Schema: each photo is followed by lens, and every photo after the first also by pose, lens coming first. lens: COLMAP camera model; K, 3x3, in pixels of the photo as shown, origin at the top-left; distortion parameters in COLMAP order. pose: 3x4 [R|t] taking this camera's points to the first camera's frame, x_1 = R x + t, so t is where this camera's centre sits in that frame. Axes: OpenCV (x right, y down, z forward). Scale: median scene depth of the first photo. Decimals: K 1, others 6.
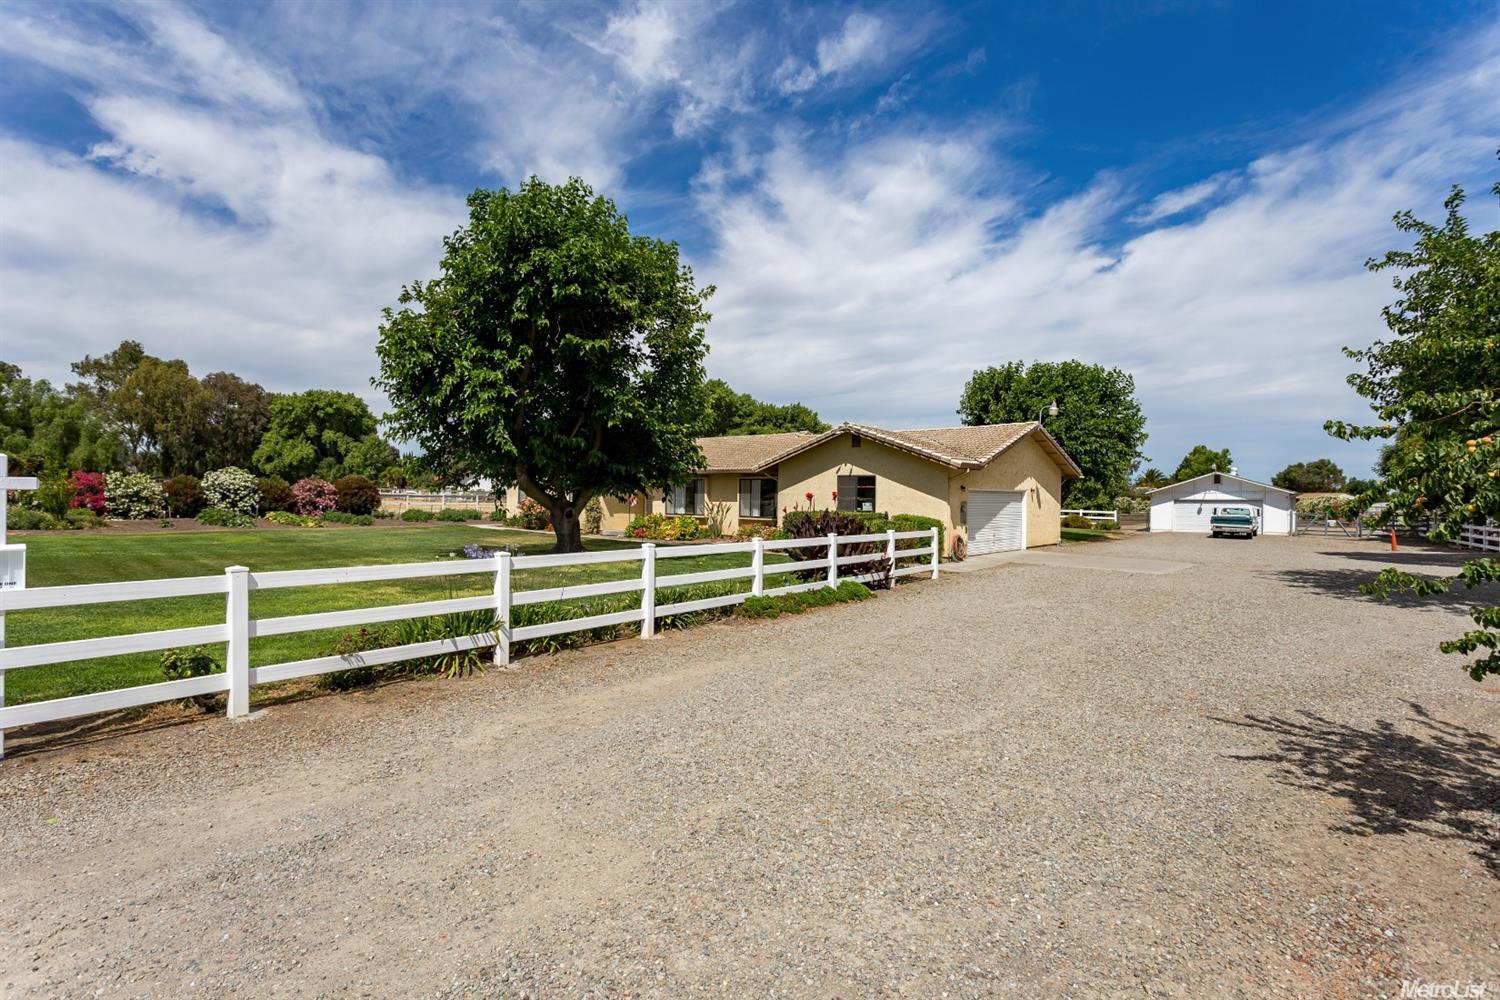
lens RADIAL K [[728.6, 0, 750.0], [0, 728.6, 500.0], [0, 0, 1]] dist [-0.003983, 0.000240]
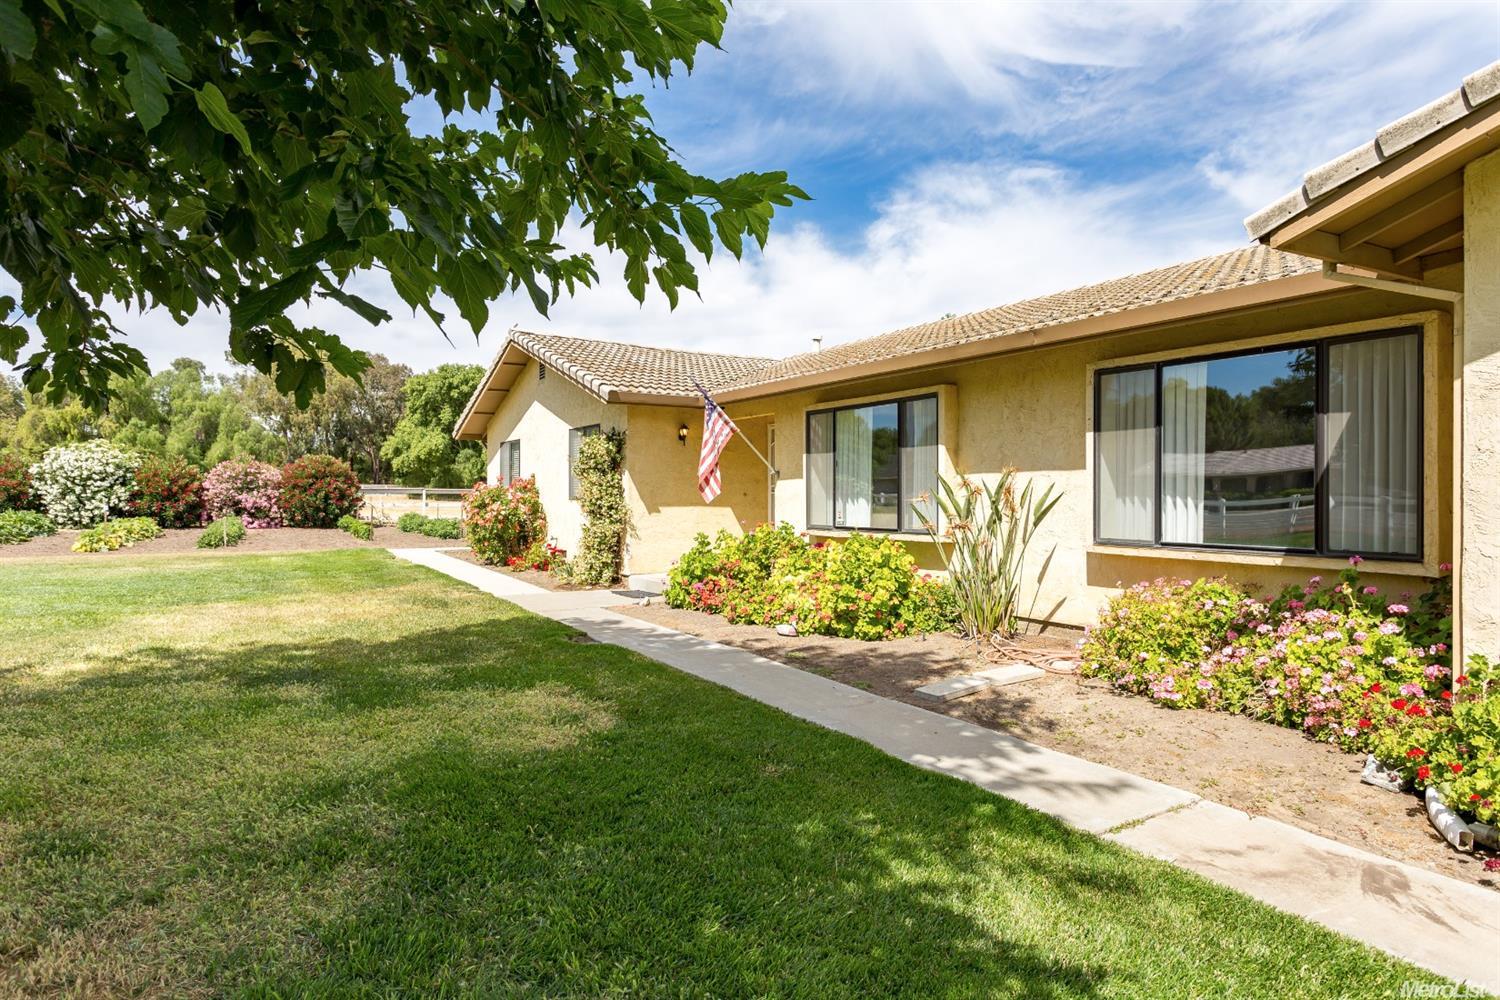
lens RADIAL K [[842.7, 0, 750.0], [0, 842.7, 500.0], [0, 0, 1]] dist [-0.000409, -0.000274]
pose [[0.953589, -0.006054, -0.301052, -0.011877], [0.004447, 0.999972, -0.006022, 0.003526], [0.301080, 0.004403, 0.953589, 0.227477]]
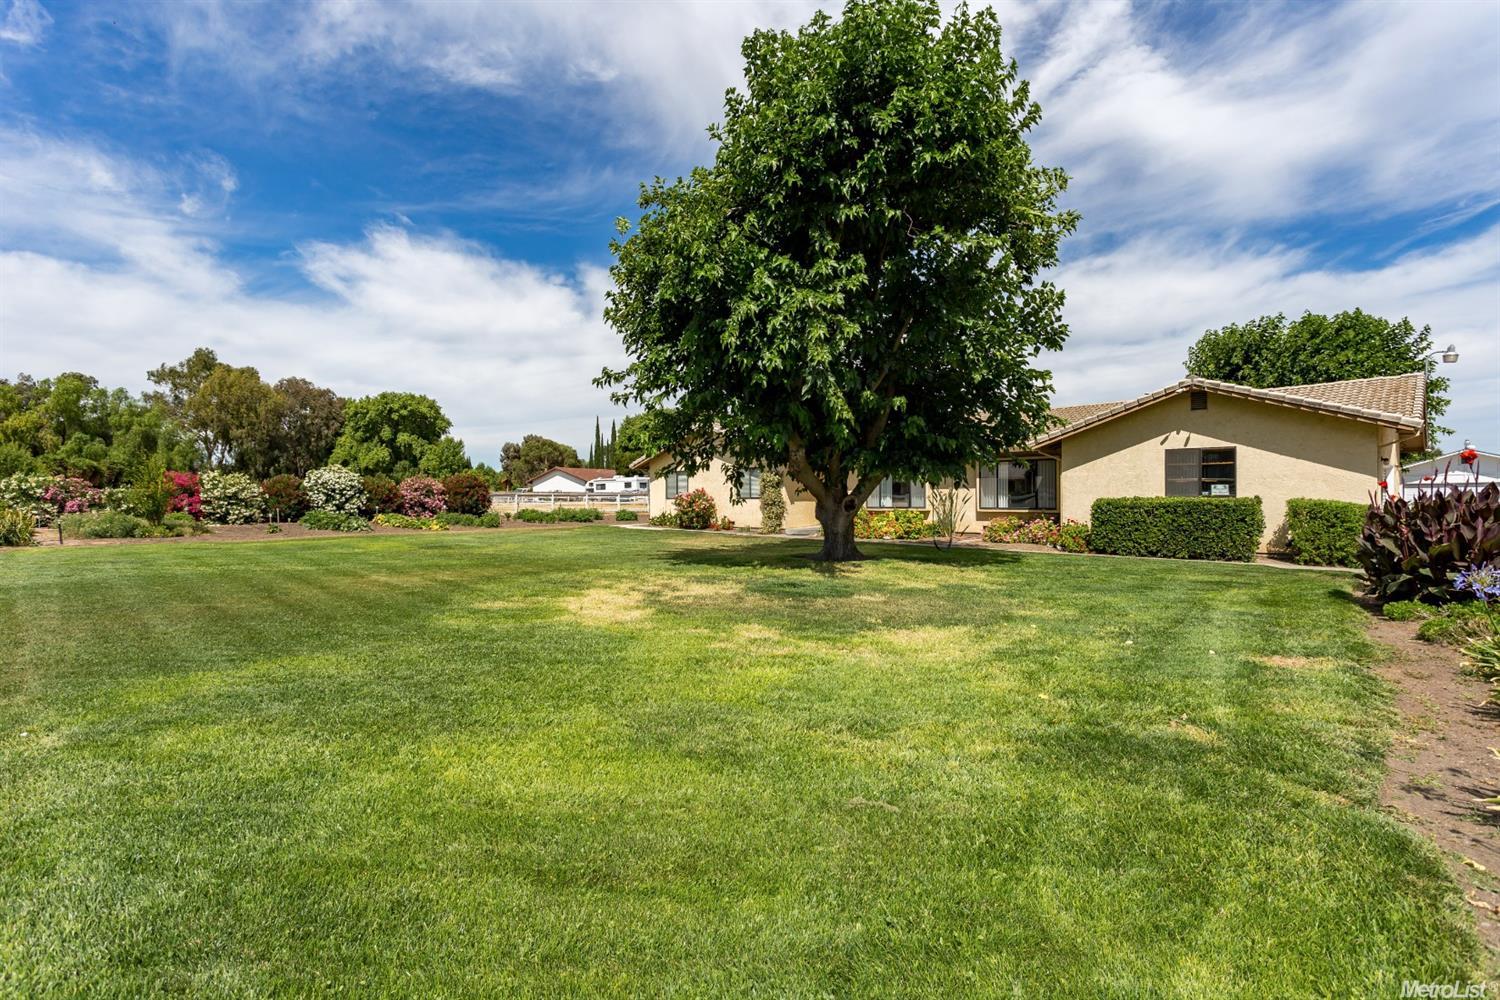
lens RADIAL K [[709.1, 0, 750.0], [0, 709.1, 500.0], [0, 0, 1]] dist [0.002073, -0.000568]
pose [[0.998889, -0.016618, -0.044100, -0.072462], [0.016596, 0.999862, -0.000876, 0.003125], [0.044109, 0.000143, 0.999027, 0.066745]]
